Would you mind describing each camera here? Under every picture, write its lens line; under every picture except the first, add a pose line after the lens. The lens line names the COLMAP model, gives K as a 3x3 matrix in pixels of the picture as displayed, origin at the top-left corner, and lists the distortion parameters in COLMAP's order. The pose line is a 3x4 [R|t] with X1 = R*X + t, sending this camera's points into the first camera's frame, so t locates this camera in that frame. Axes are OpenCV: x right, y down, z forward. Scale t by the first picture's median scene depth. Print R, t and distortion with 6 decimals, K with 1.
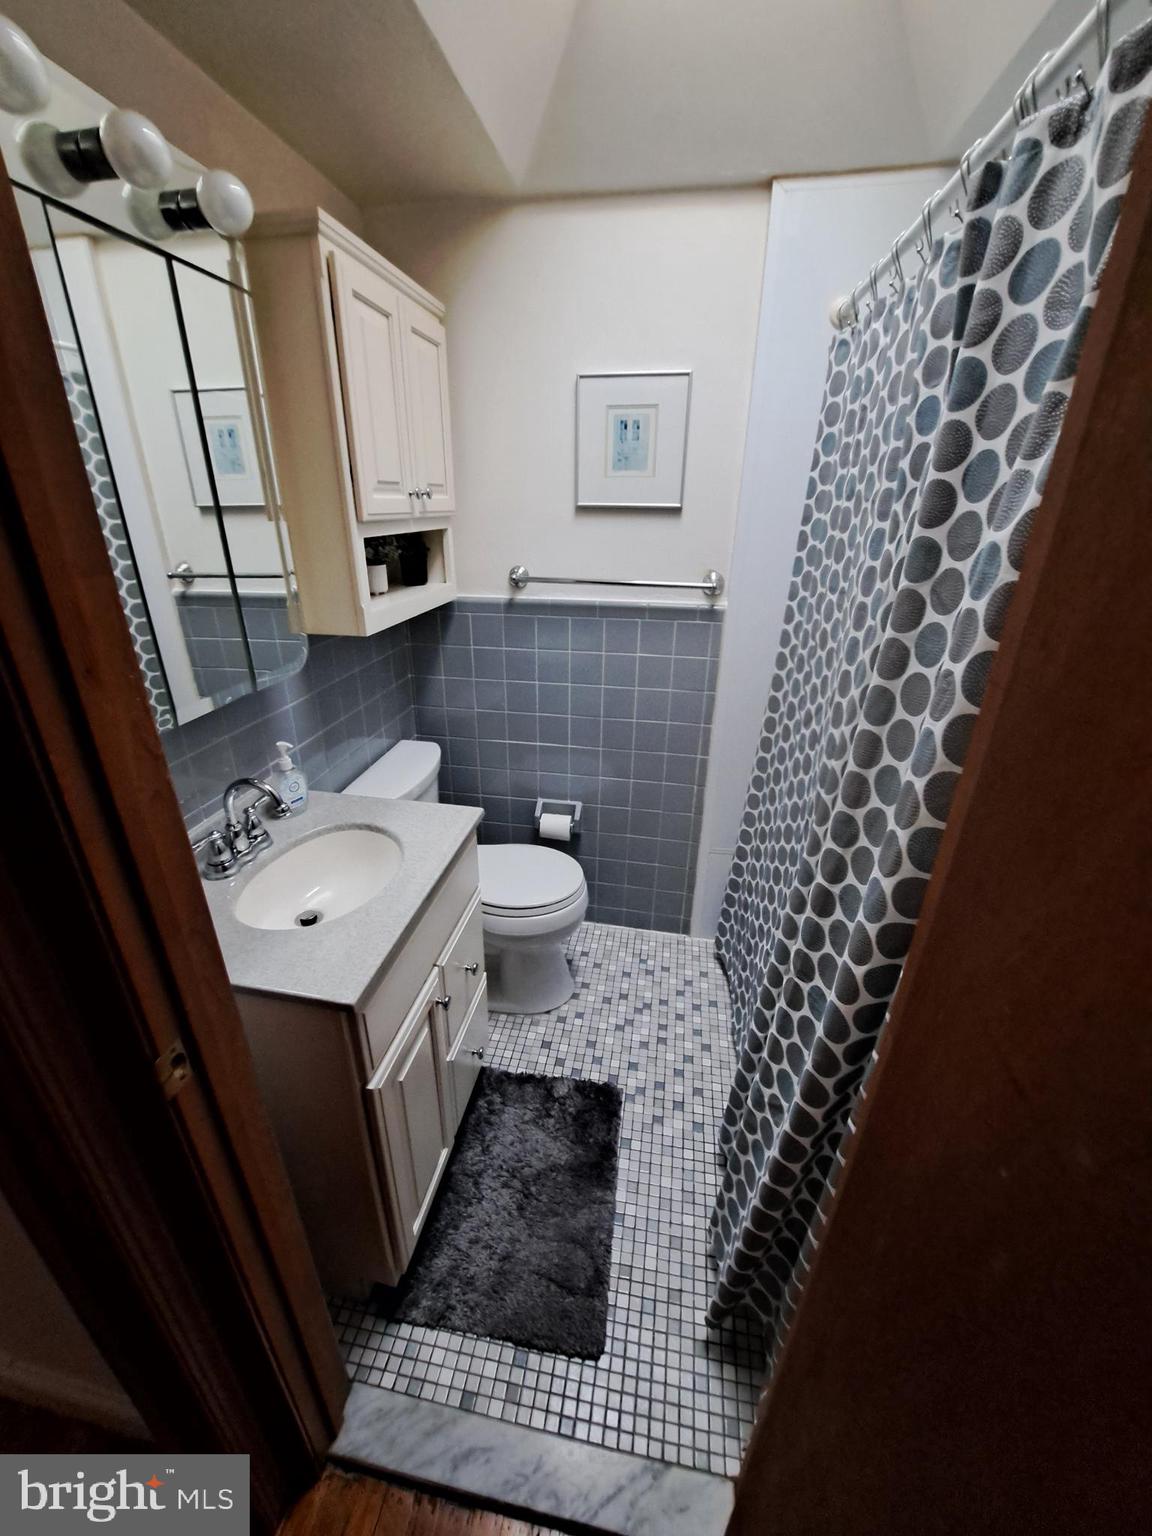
lens RADIAL K [[611.4, 0, 564.7], [0, 611.4, 769.7], [0, 0, 1]] dist [-0.018652, 0.000540]
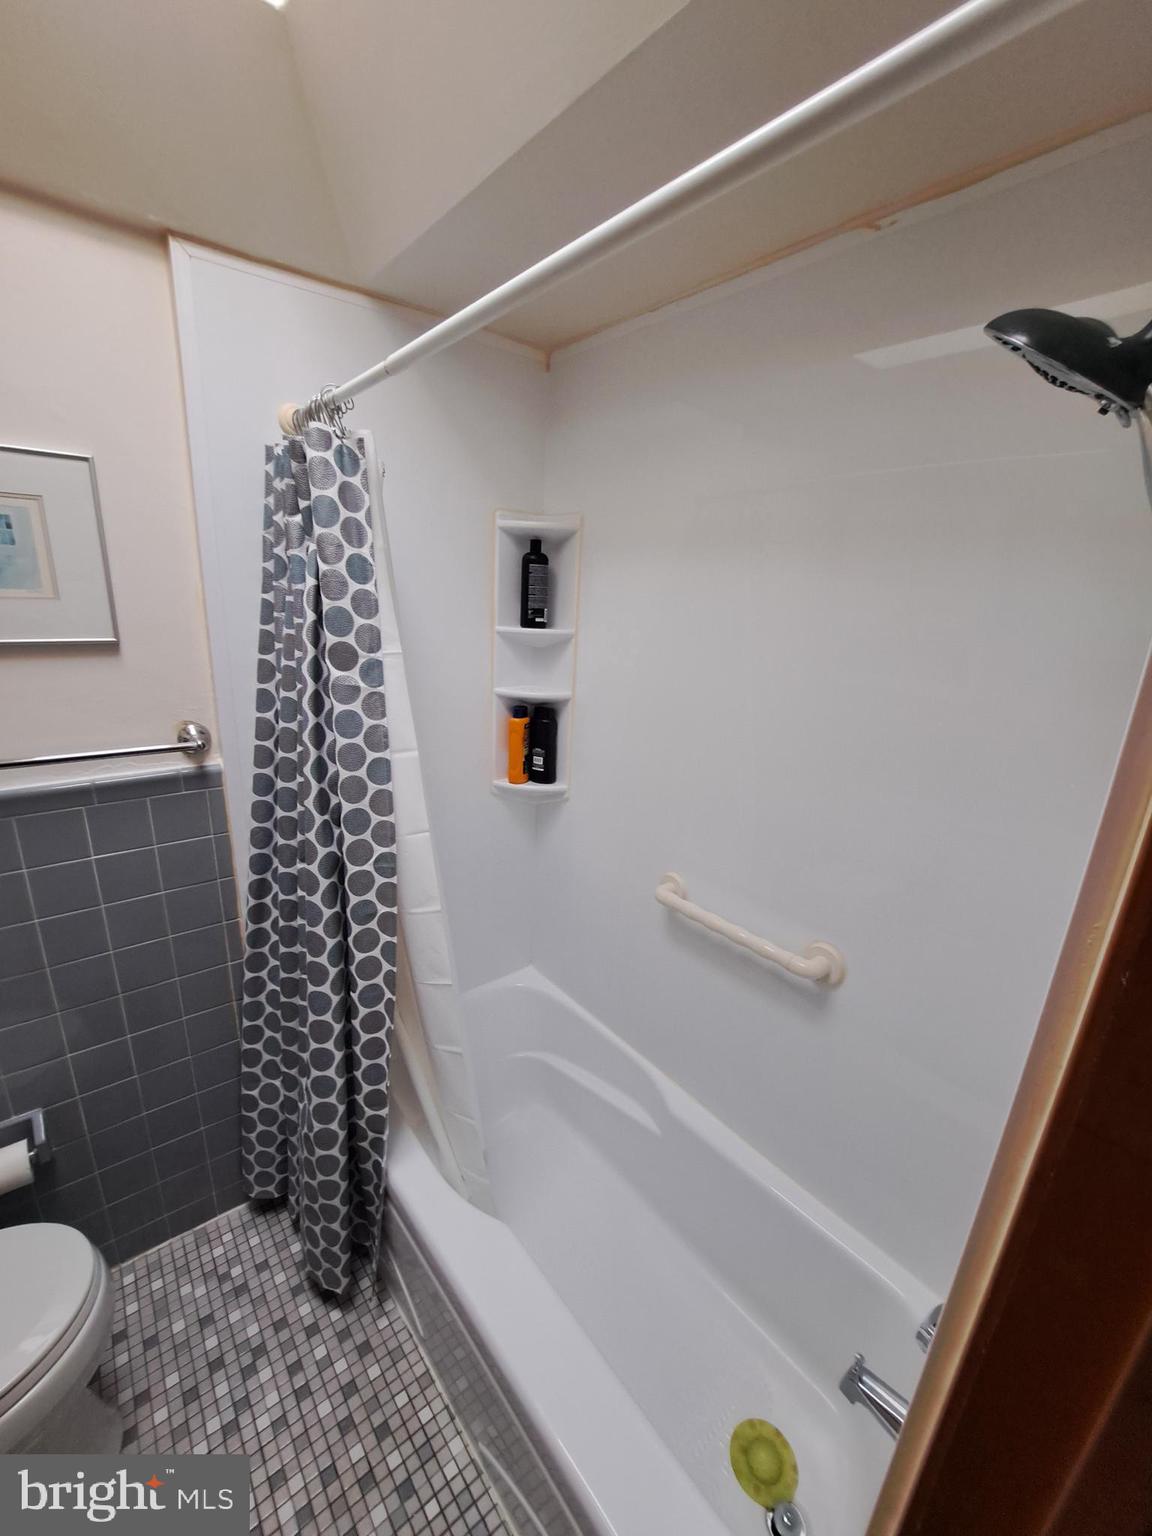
lens RADIAL K [[611.4, 0, 563.4], [0, 611.4, 772.8], [0, 0, 1]] dist [-0.018652, 0.000540]
pose [[0.651992, -0.191285, 0.733700, -0.010369], [0.274777, 0.961486, 0.006495, -0.182768], [-0.706685, 0.197369, 0.679442, 0.248720]]
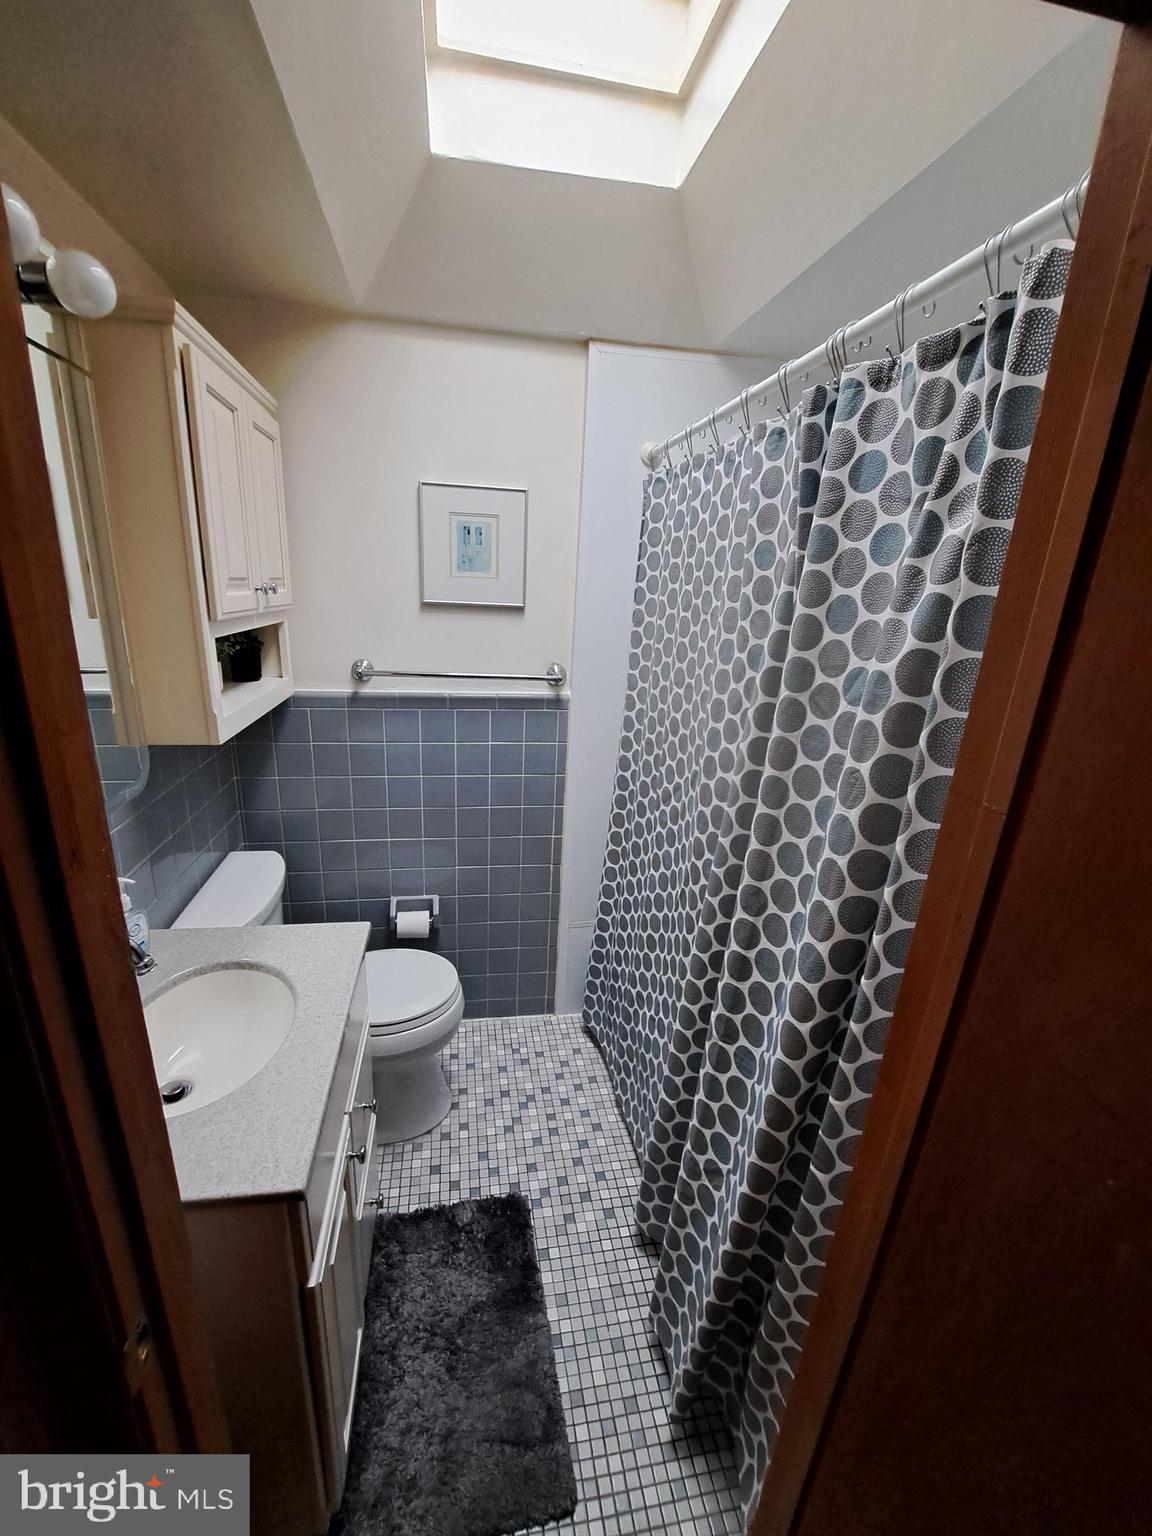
lens RADIAL K [[611.4, 0, 563.4], [0, 611.4, 771.5], [0, 0, 1]] dist [-0.018652, 0.000540]
pose [[0.937536, -0.066118, 0.341549, -0.150042], [0.103999, 0.990145, -0.093798, -0.042784], [-0.331981, 0.123459, 0.935172, 0.012273]]
